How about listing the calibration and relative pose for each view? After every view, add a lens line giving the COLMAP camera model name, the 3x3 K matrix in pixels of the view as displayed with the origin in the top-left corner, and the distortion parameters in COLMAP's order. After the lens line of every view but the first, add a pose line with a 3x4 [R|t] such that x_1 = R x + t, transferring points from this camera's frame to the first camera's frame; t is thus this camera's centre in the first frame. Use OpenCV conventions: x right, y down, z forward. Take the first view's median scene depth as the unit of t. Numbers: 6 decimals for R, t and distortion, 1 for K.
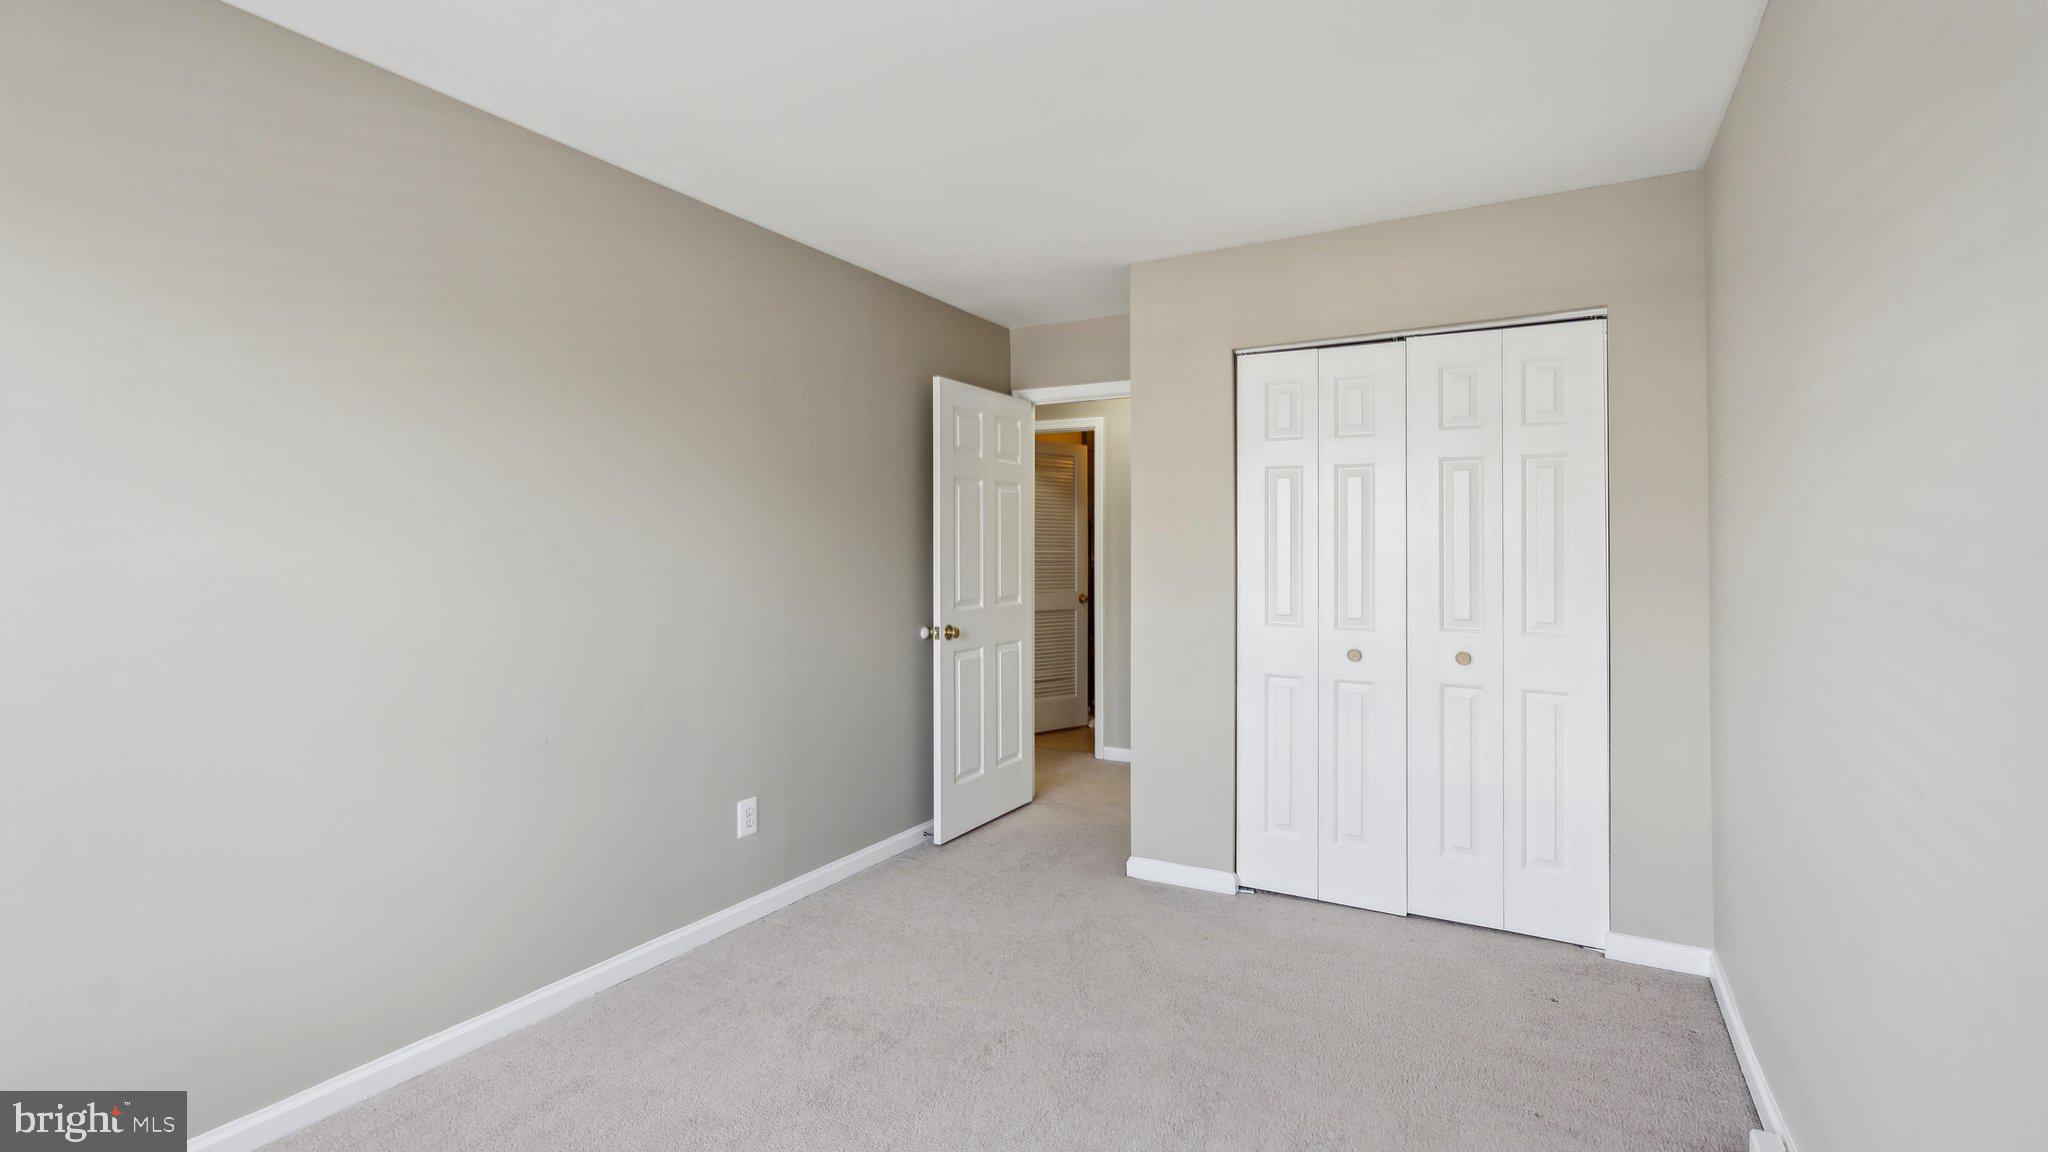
lens RADIAL K [[931.3, 0, 1018.2], [0, 931.3, 550.7], [0, 0, 1]] dist [-0.000046, 0.000075]
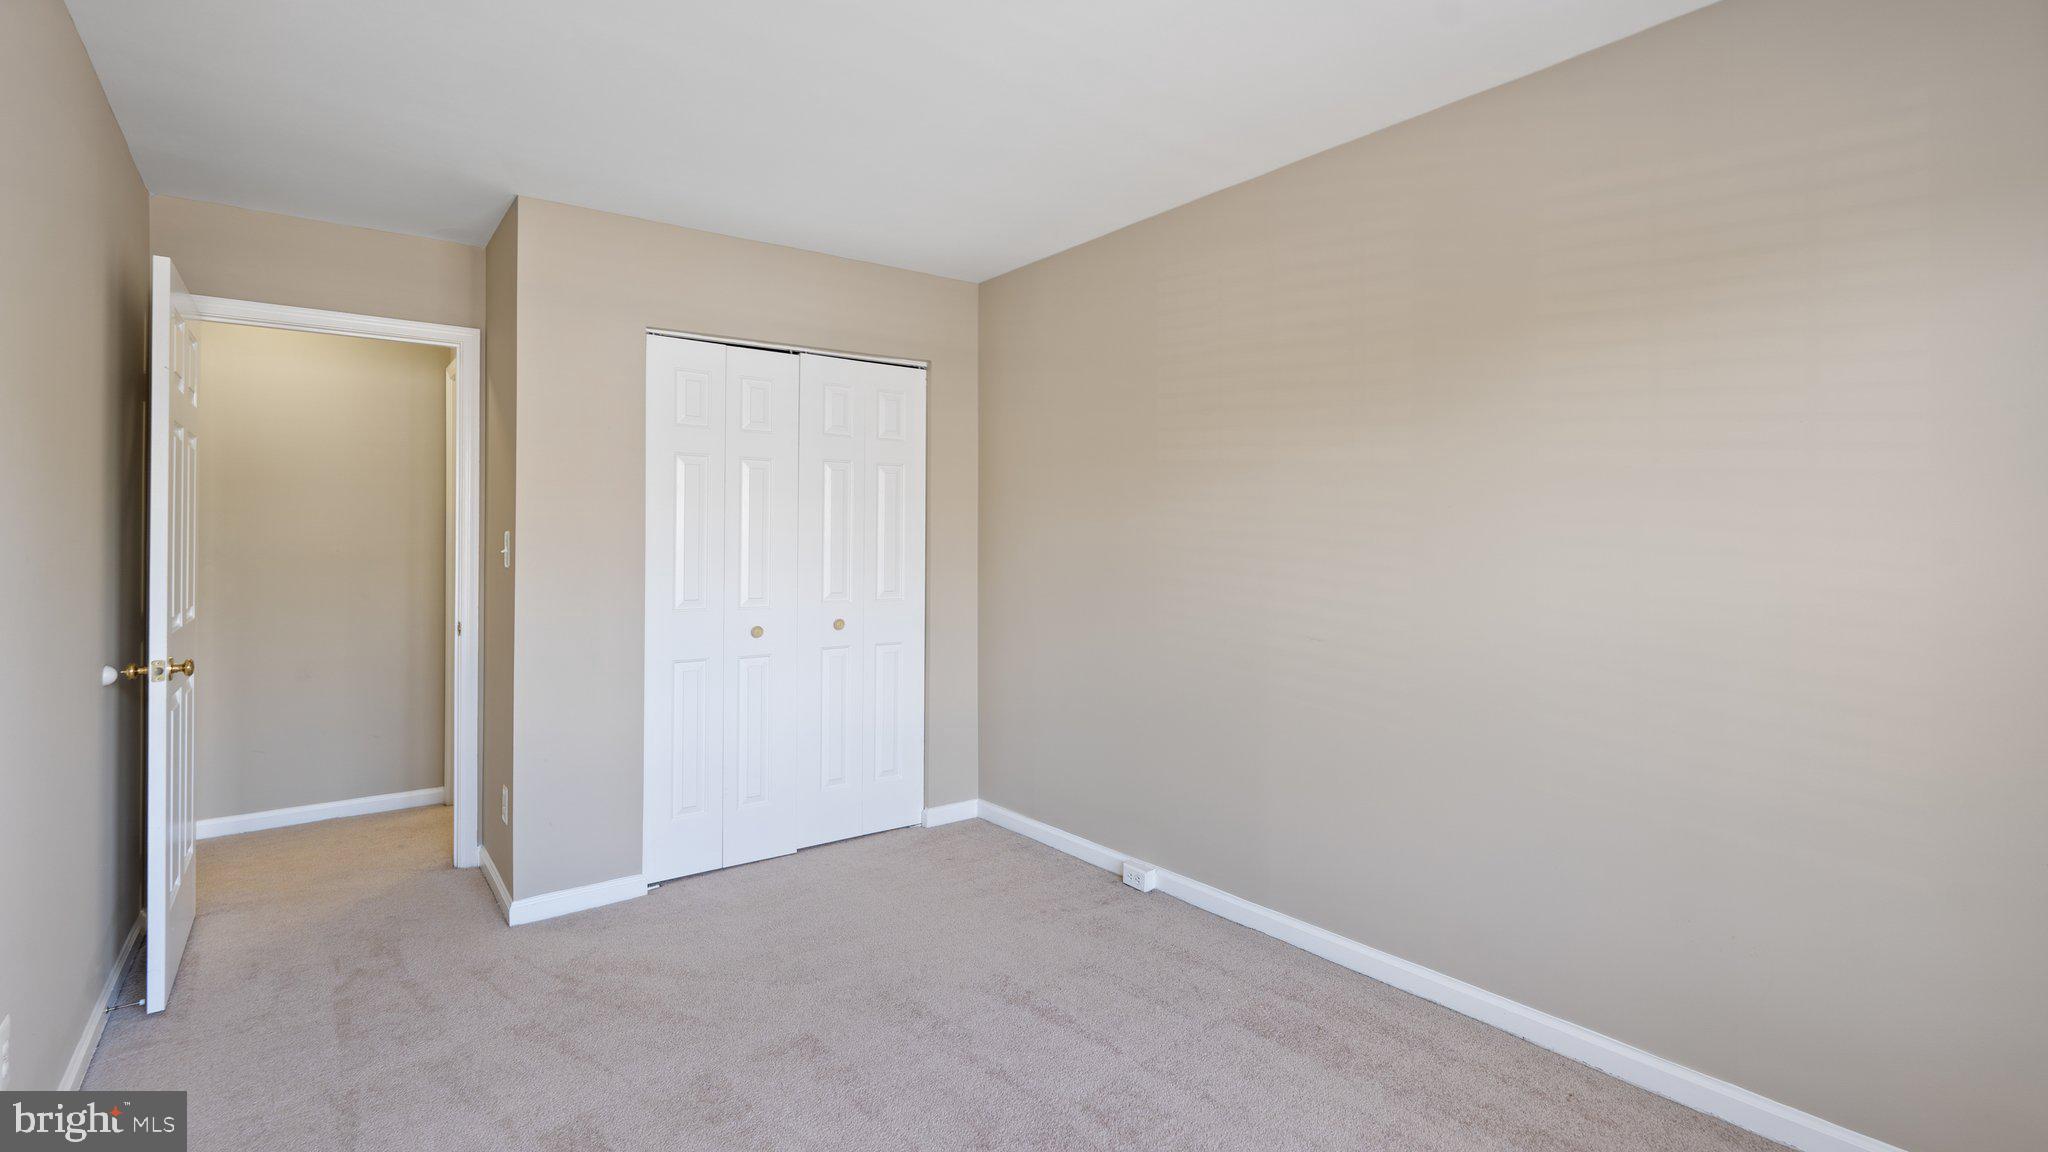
lens RADIAL K [[931.3, 0, 1018.2], [0, 931.3, 550.7], [0, 0, 1]] dist [-0.000046, 0.000075]
pose [[0.393524, -0.007831, 0.919281, -0.506674], [0.008136, 0.999954, 0.005035, 0.013458], [-0.919278, 0.005498, 0.393570, 0.273453]]
